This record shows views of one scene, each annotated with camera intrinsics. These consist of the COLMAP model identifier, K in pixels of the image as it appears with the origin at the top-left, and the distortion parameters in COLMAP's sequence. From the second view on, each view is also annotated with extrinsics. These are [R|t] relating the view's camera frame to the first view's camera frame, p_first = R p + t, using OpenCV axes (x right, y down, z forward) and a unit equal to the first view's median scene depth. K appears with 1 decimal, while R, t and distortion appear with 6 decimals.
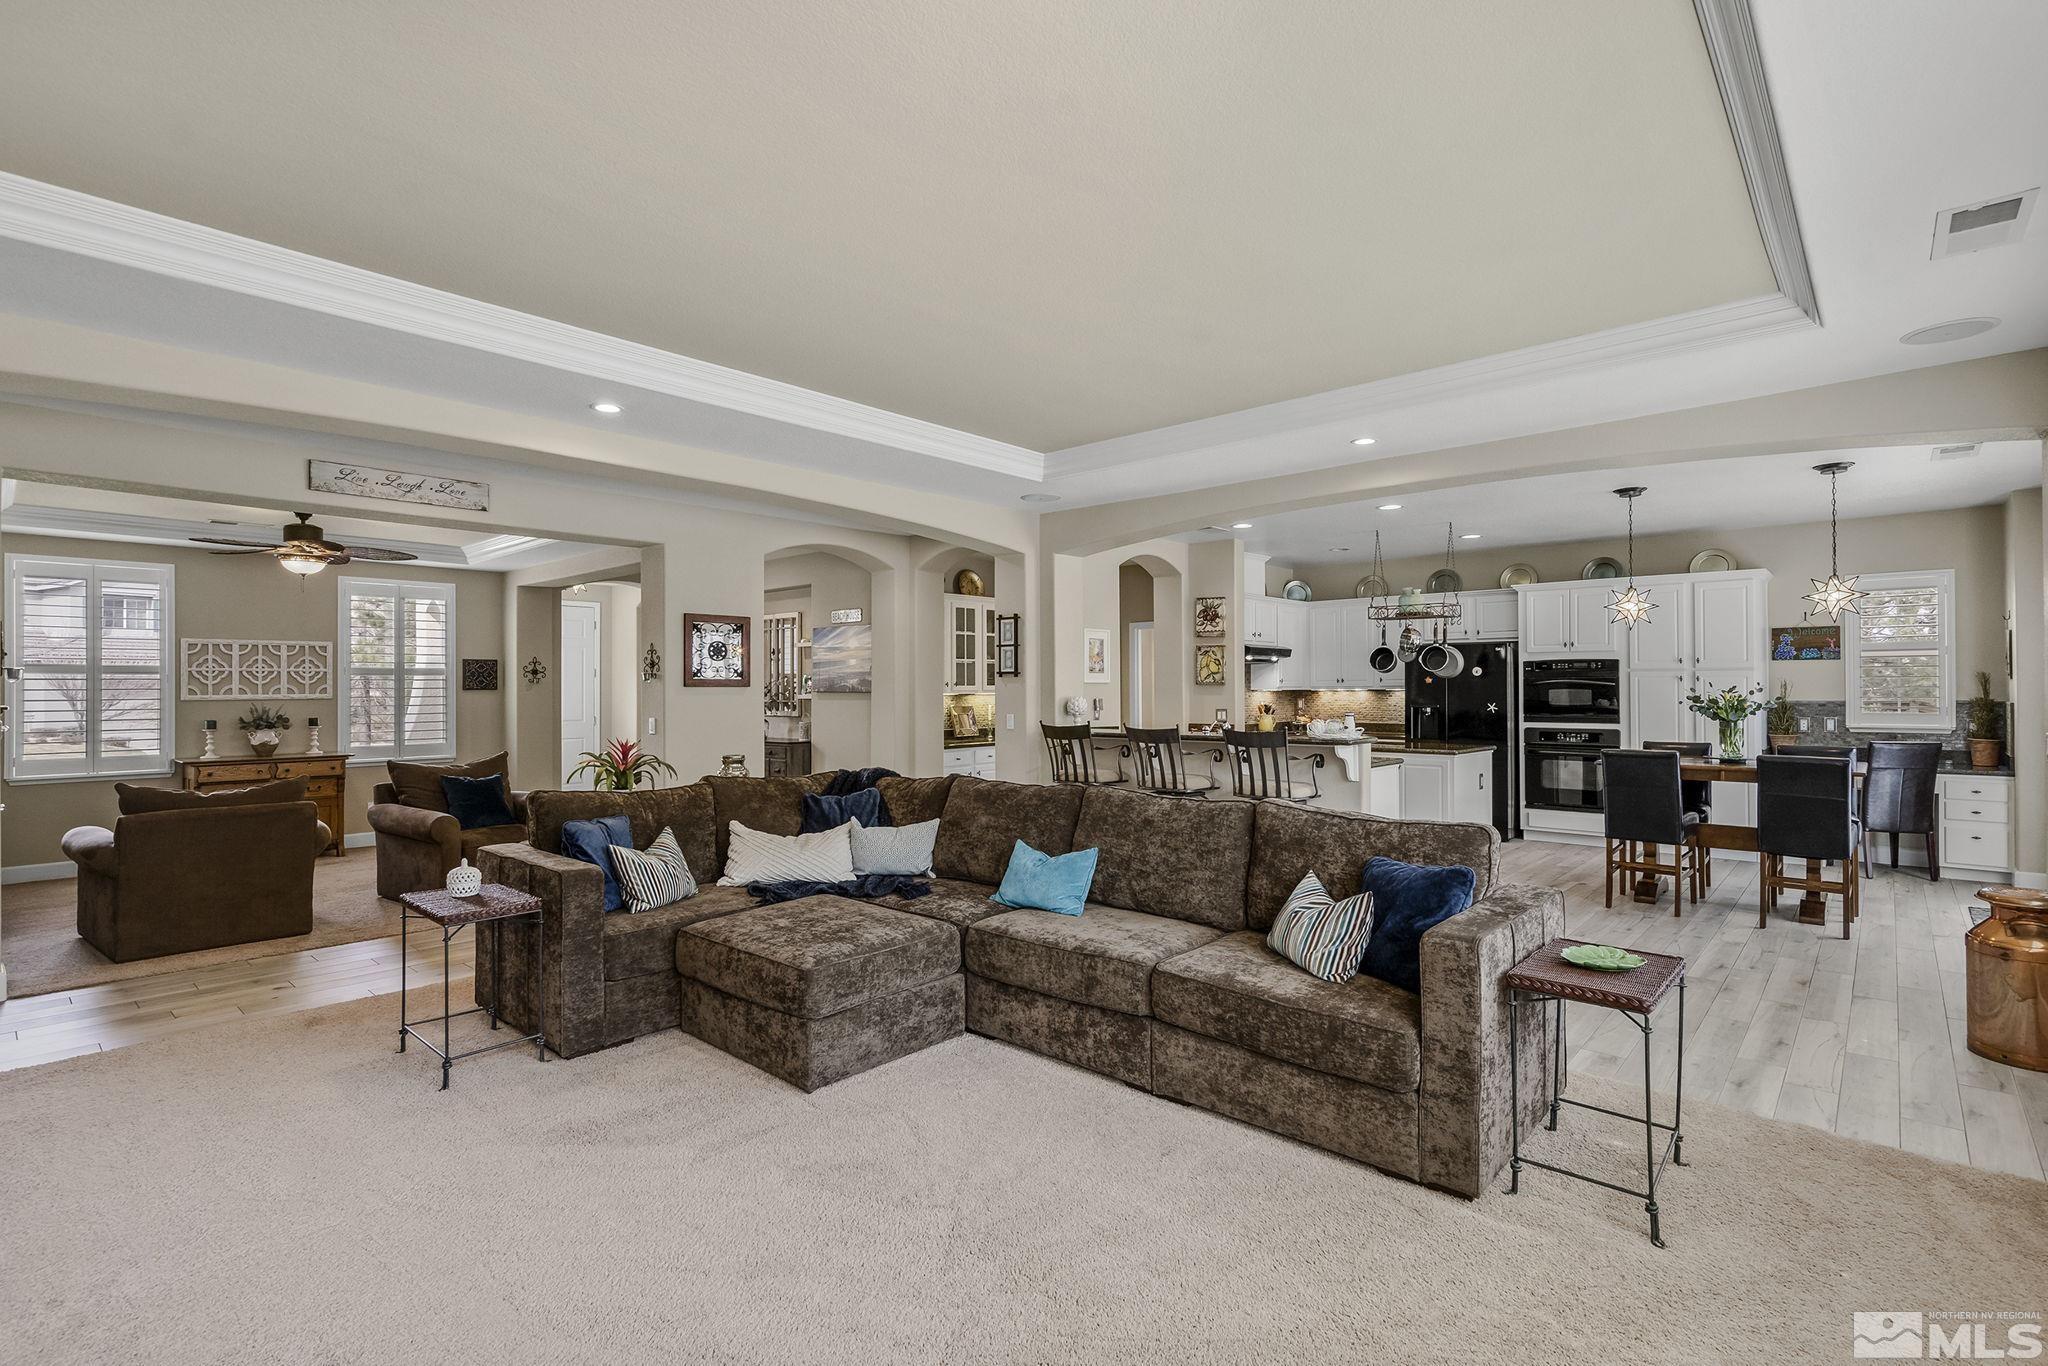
lens RADIAL K [[949.8, 0, 1015.2], [0, 949.8, 675.4], [0, 0, 1]] dist [-0.008995, 0.003736]
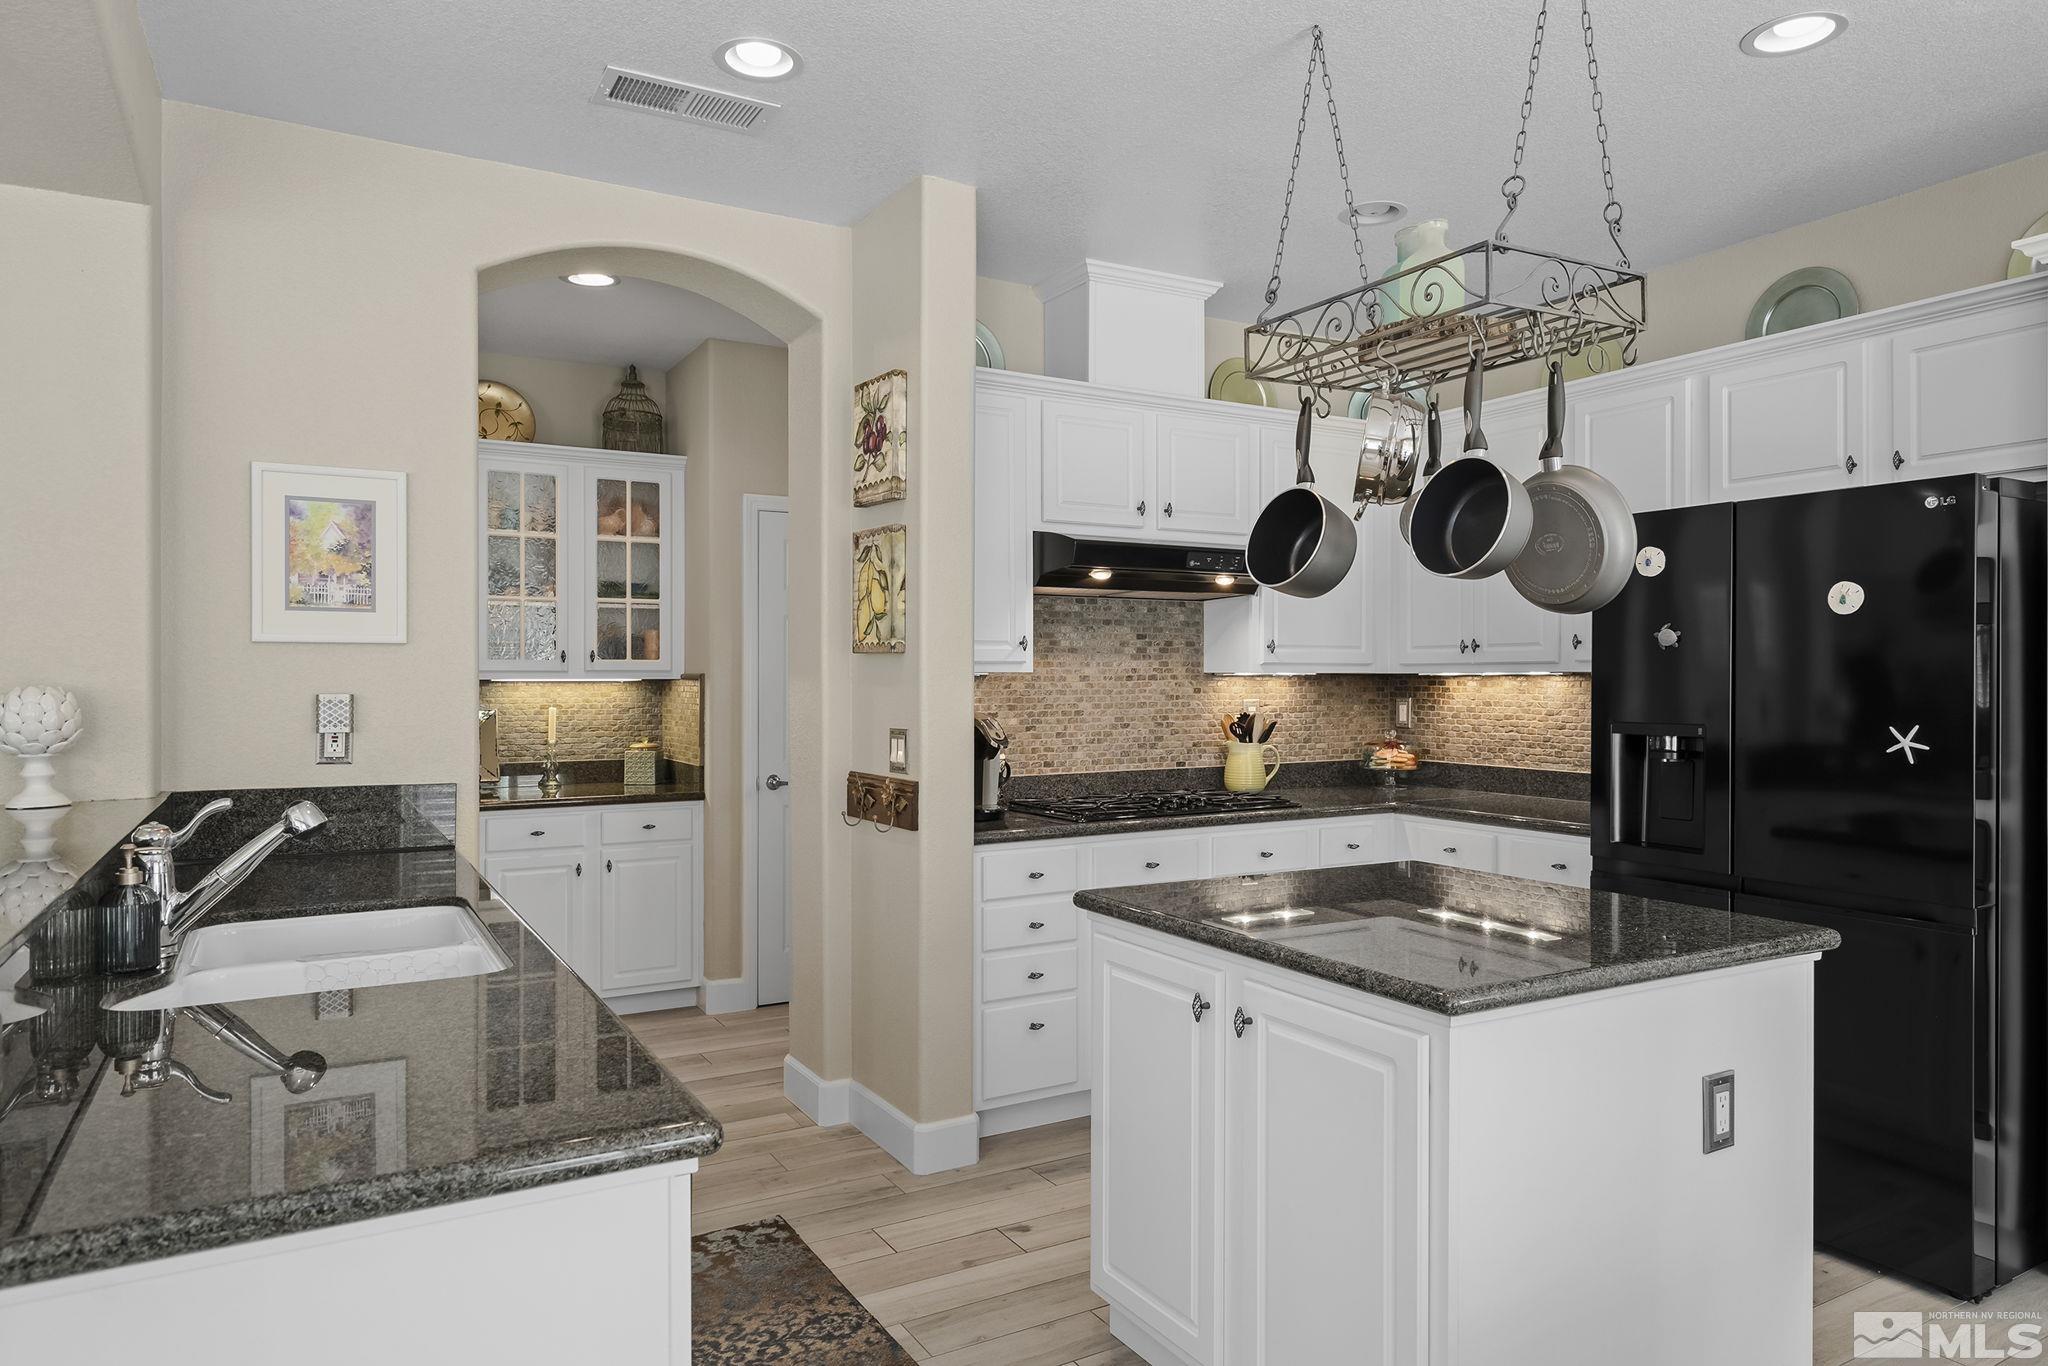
lens RADIAL K [[1243.1, 0, 1038.6], [0, 1243.1, 677.1], [0, 0, 1]] dist [0.008406, 0.004075]
pose [[0.954256, 0.003456, -0.298971, 0.418210], [0.000704, 0.999904, 0.013808, 0.013291], [0.298990, -0.013387, 0.954162, 0.677507]]
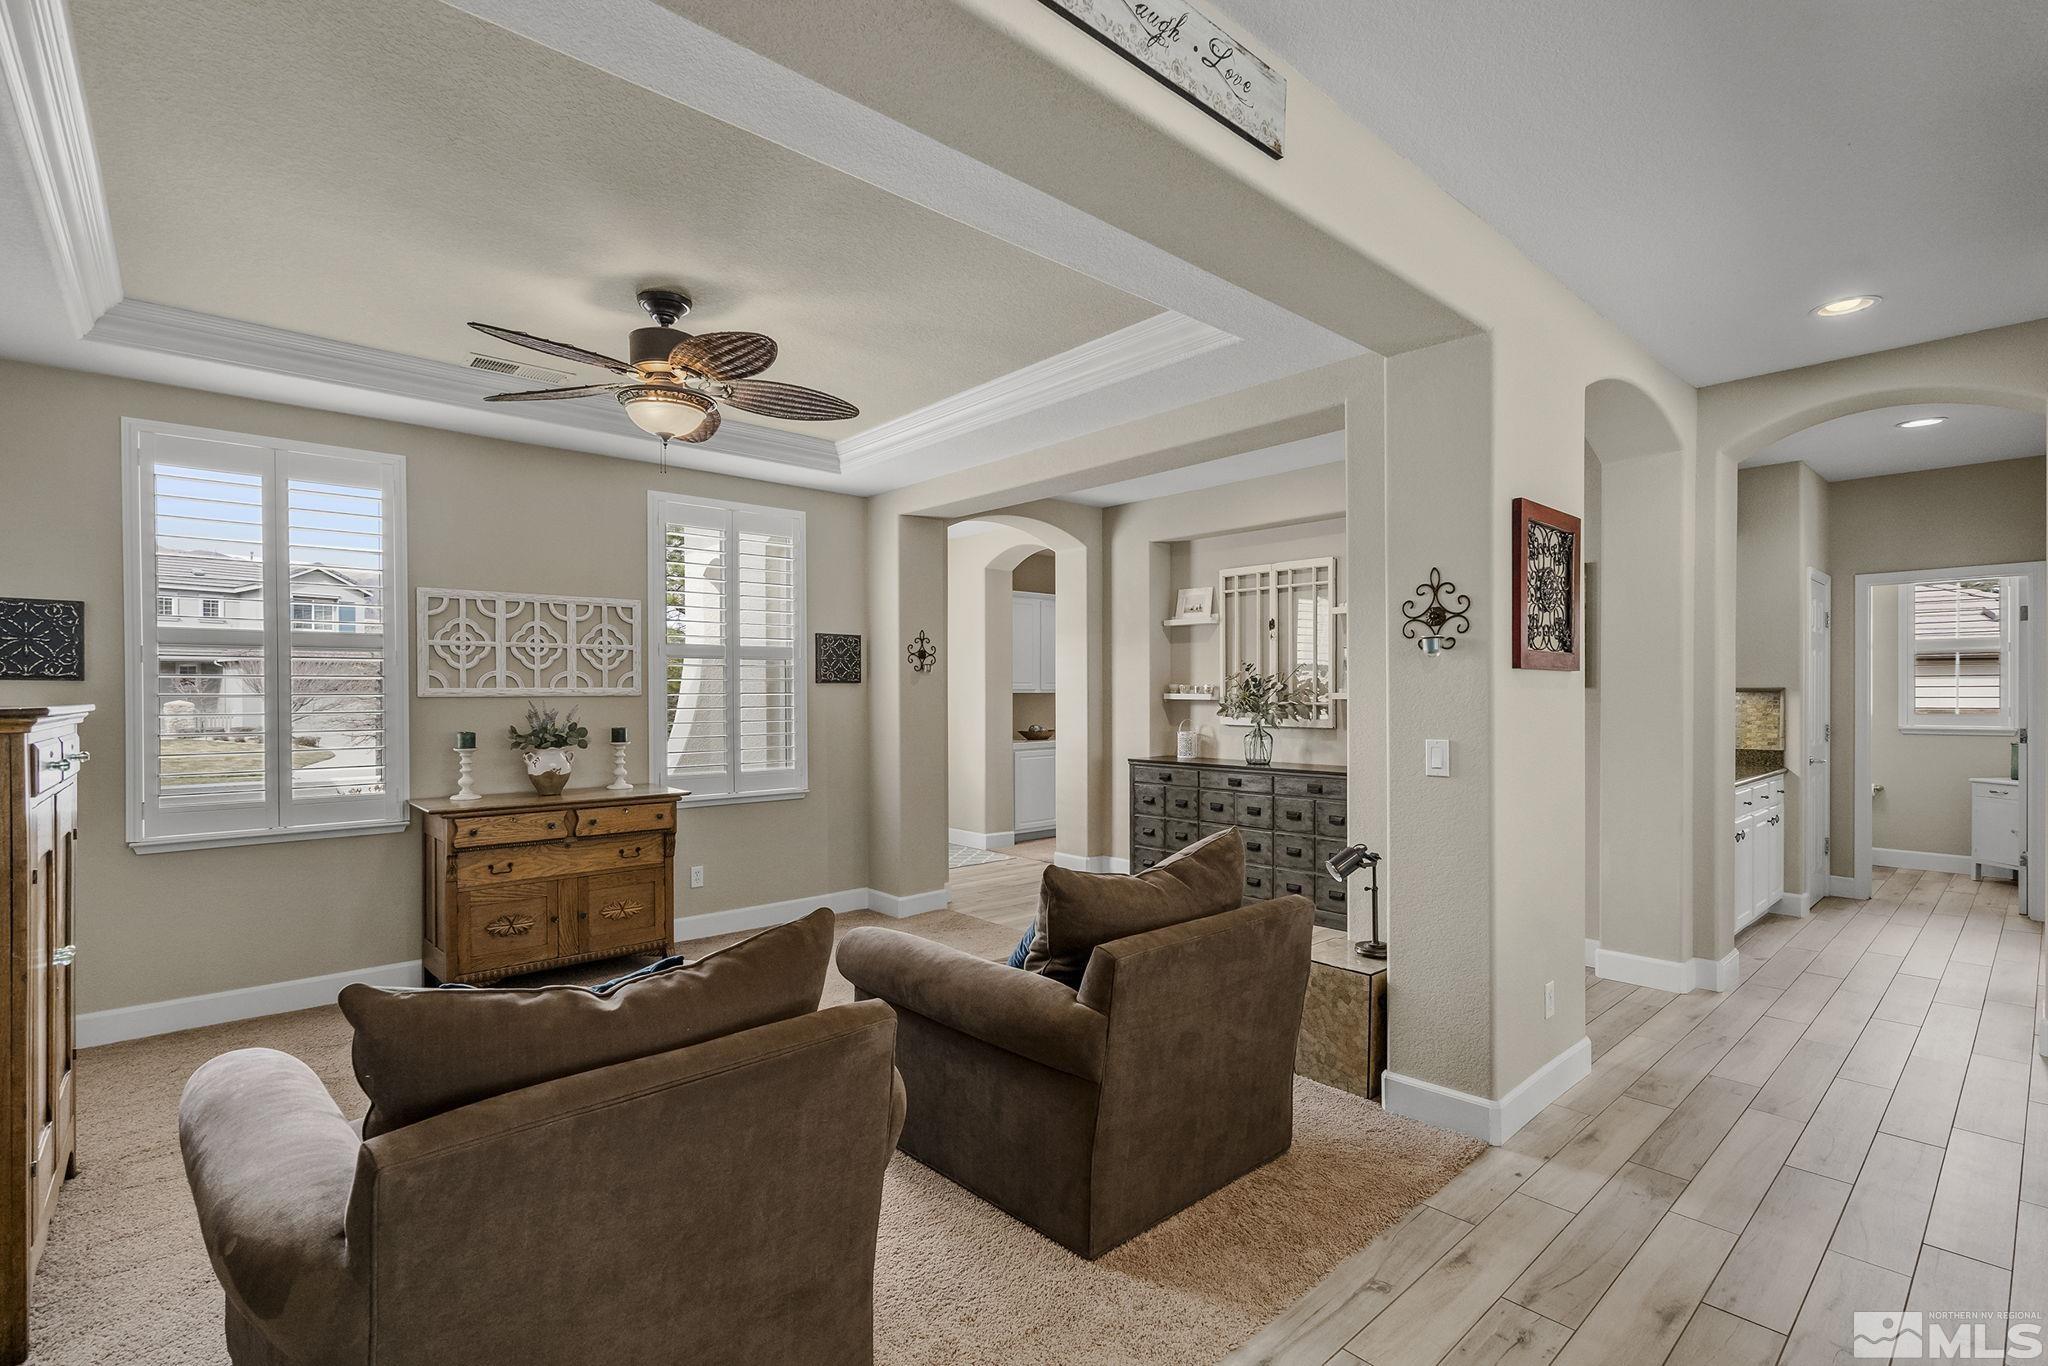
lens RADIAL K [[949.8, 0, 1016.3], [0, 949.8, 697.1], [0, 0, 1]] dist [-0.008995, 0.003736]
pose [[0.993204, 0.003645, -0.116328, -0.443032], [-0.001308, 0.999796, 0.020158, 0.014033], [0.116378, -0.019869, 0.993006, 0.460522]]
